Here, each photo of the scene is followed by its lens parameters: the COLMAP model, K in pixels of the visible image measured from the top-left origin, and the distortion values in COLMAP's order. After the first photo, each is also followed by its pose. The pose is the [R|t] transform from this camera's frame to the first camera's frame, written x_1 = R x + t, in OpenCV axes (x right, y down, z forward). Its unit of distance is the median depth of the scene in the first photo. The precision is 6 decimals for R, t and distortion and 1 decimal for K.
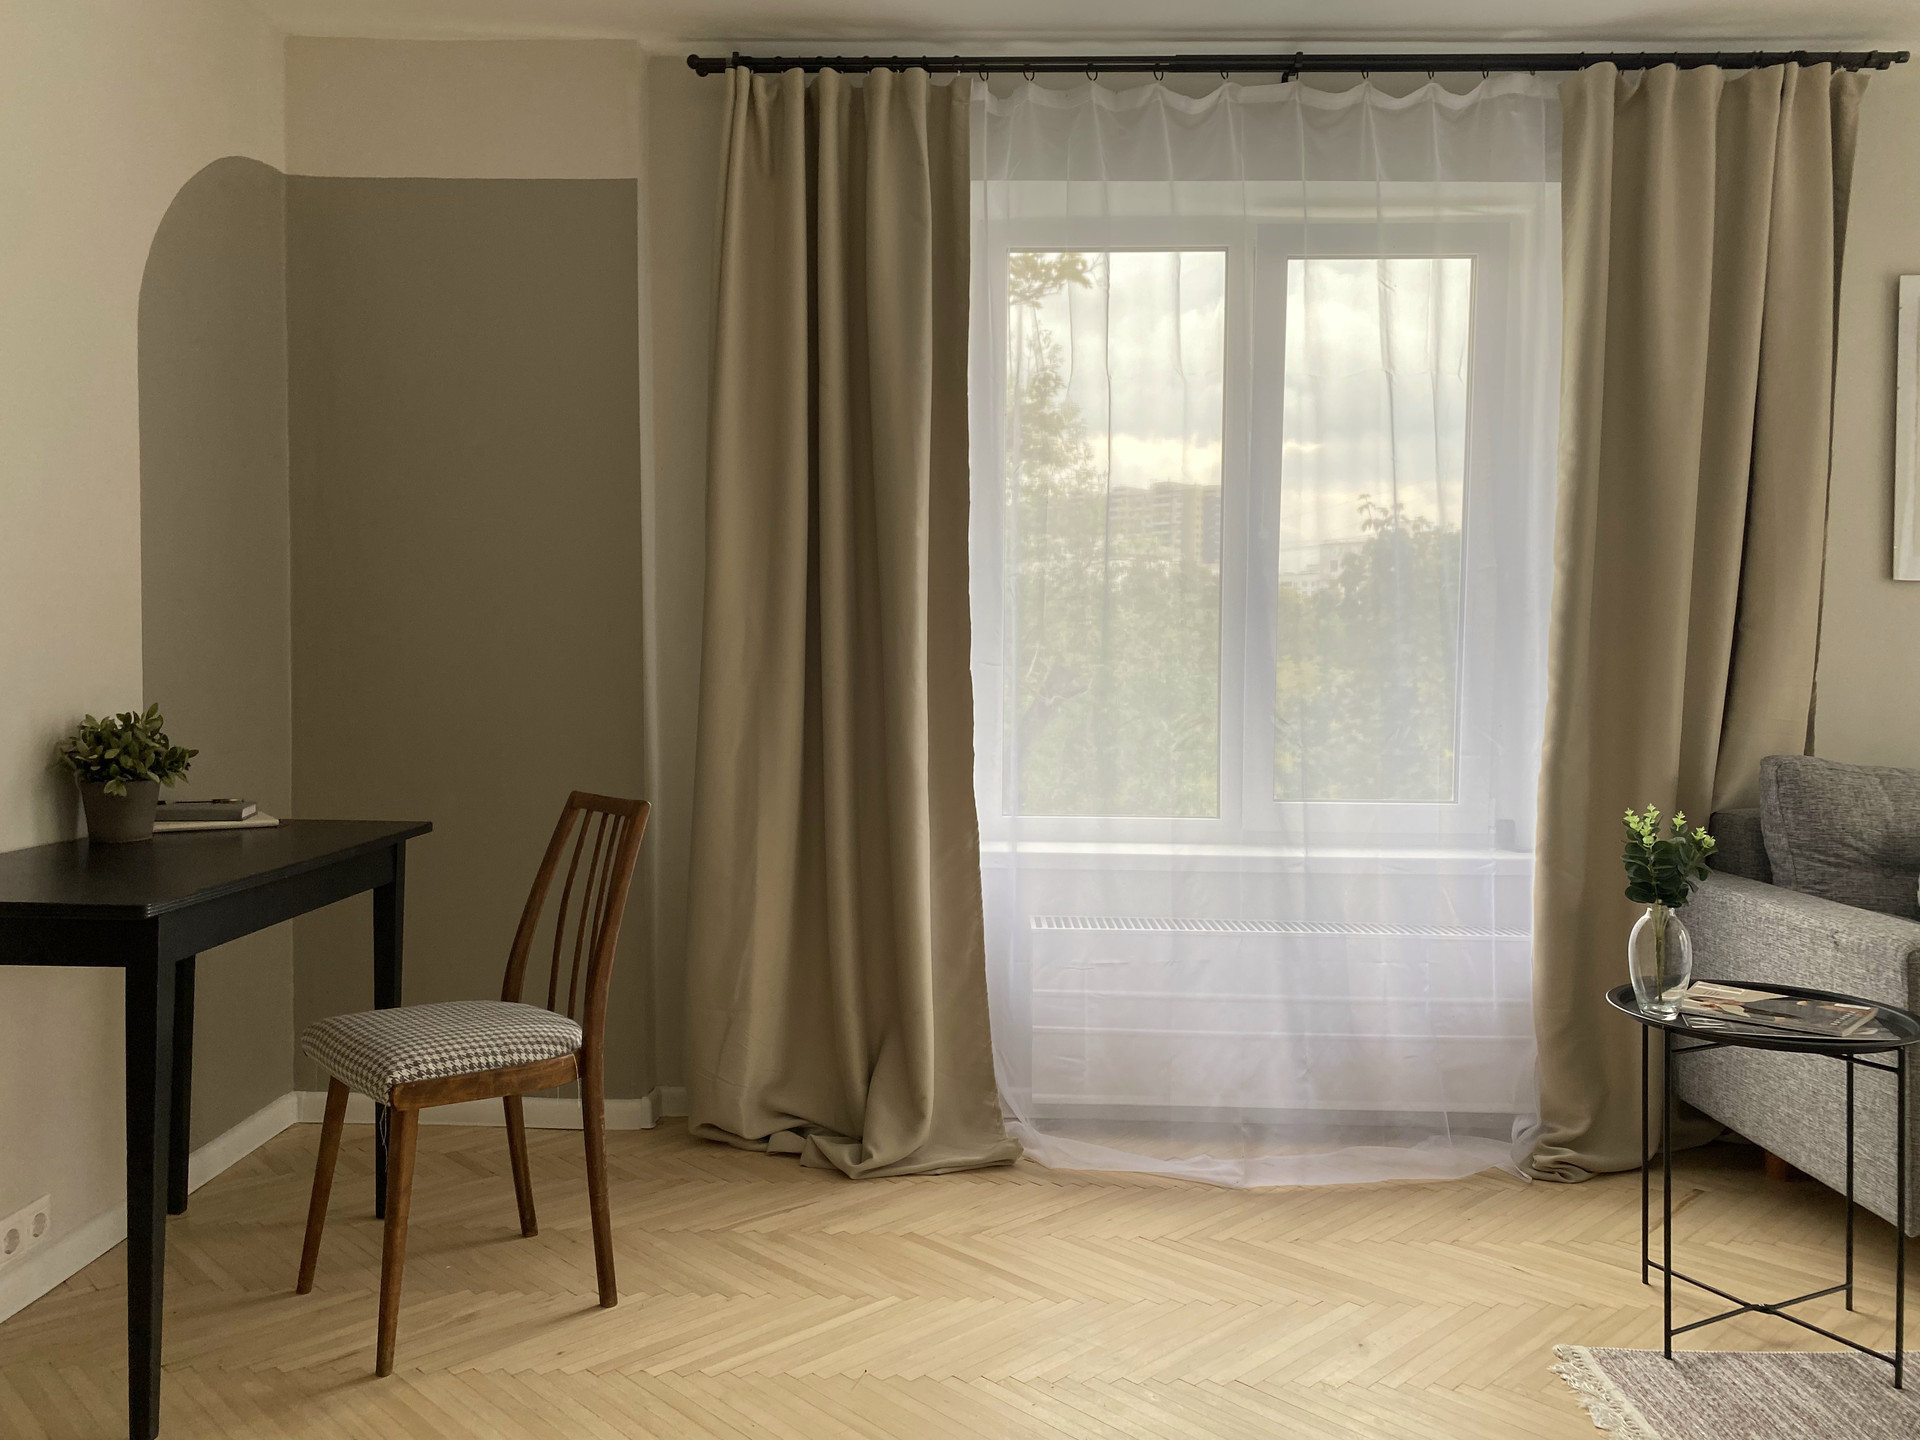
lens RADIAL K [[1471.5, 0, 940.9], [0, 1471.5, 705.4], [0, 0, 1]] dist [0.057924, -0.064171]
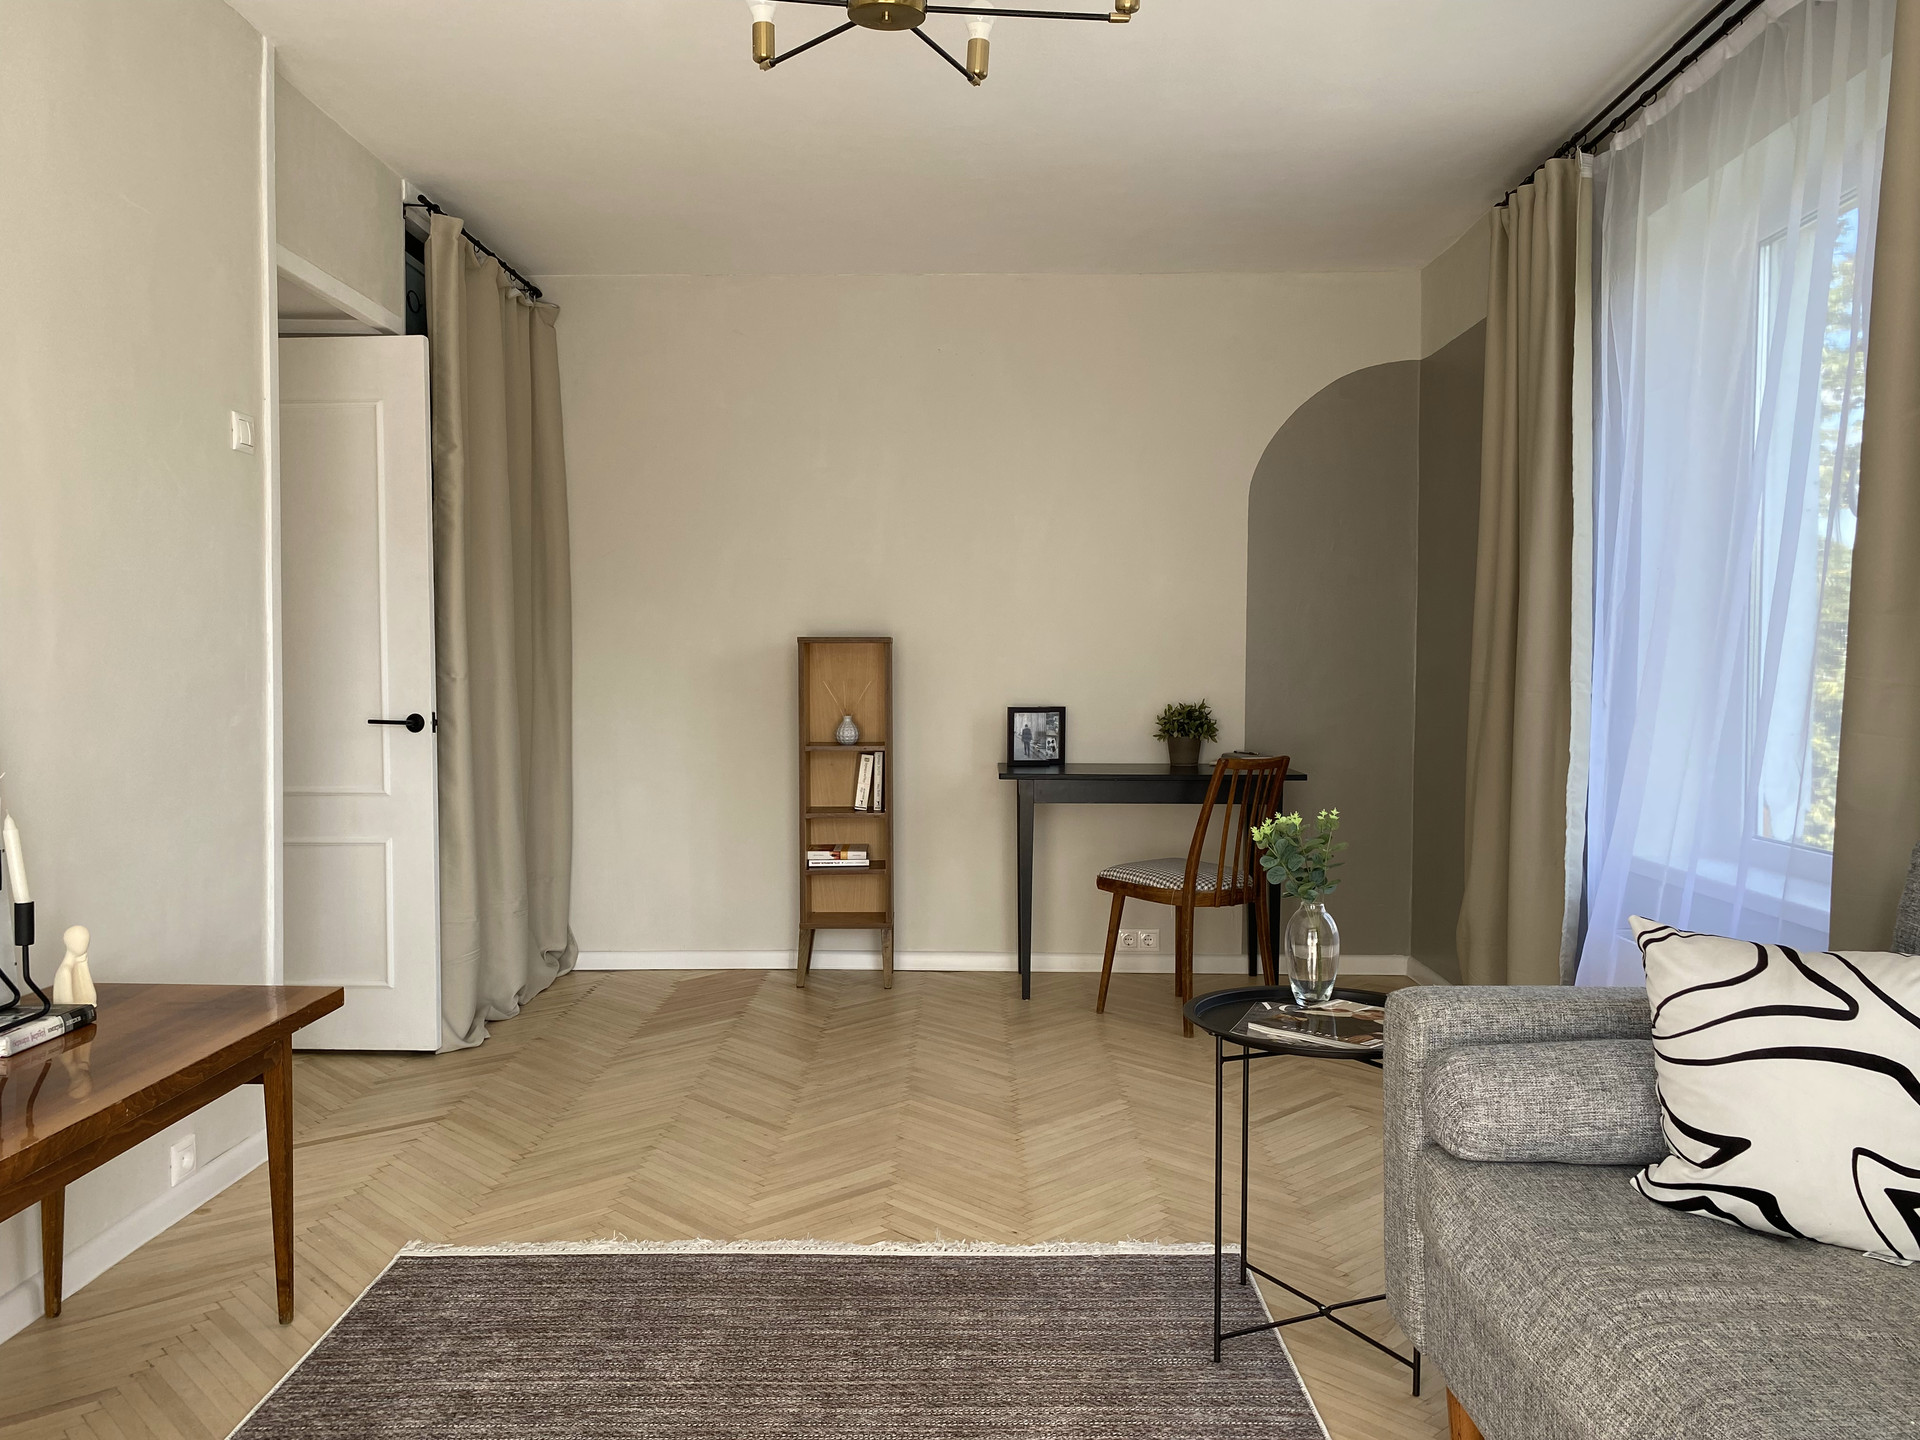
lens RADIAL K [[1471.5, 0, 962.7], [0, 1471.5, 719.8], [0, 0, 1]] dist [0.057924, -0.064171]
pose [[0.017908, 0.043186, -0.998907, 1.273033], [-0.028601, 0.998680, 0.042663, -0.042260], [0.999430, 0.027806, 0.019120, 0.574129]]
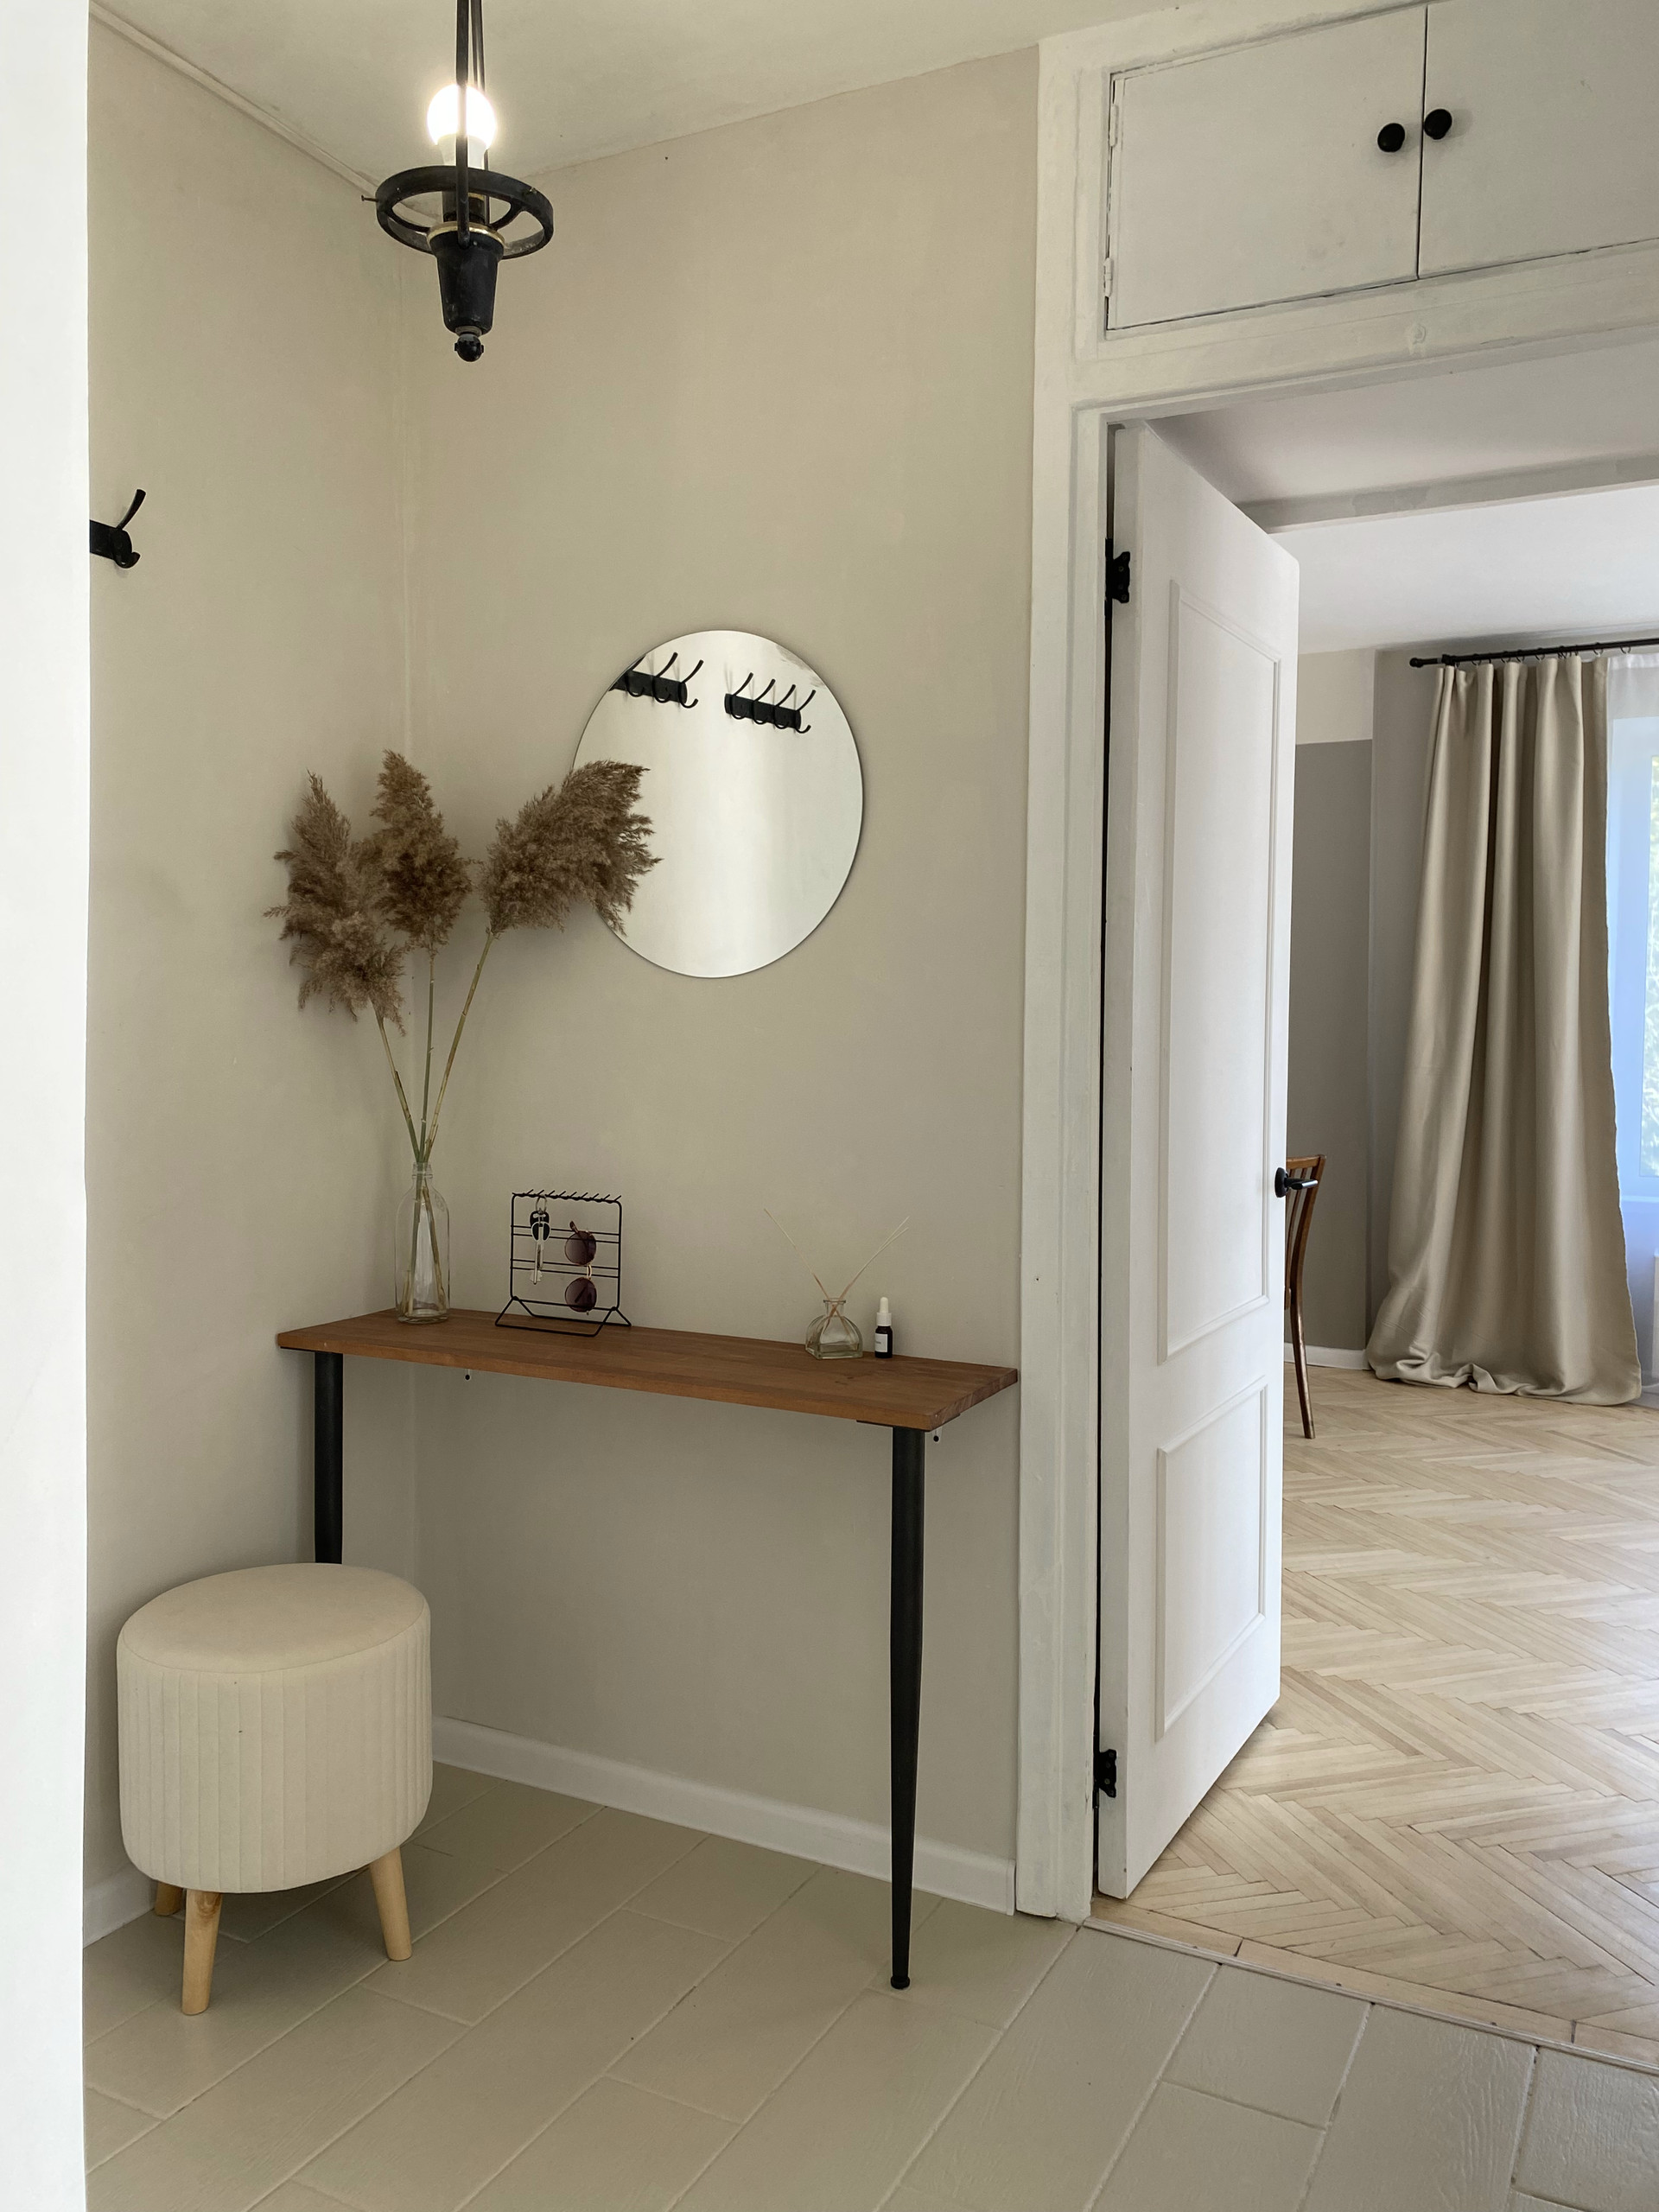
lens RADIAL K [[1695.3, 0, 830.5], [0, 1695.3, 1103.5], [0, 0, 1]] dist [0.057924, -0.064171]
pose [[0.905840, 0.017489, -0.423258, 0.041163], [-0.017020, 0.999843, 0.004889, 0.019521], [0.423277, 0.002775, 0.905996, -0.849772]]
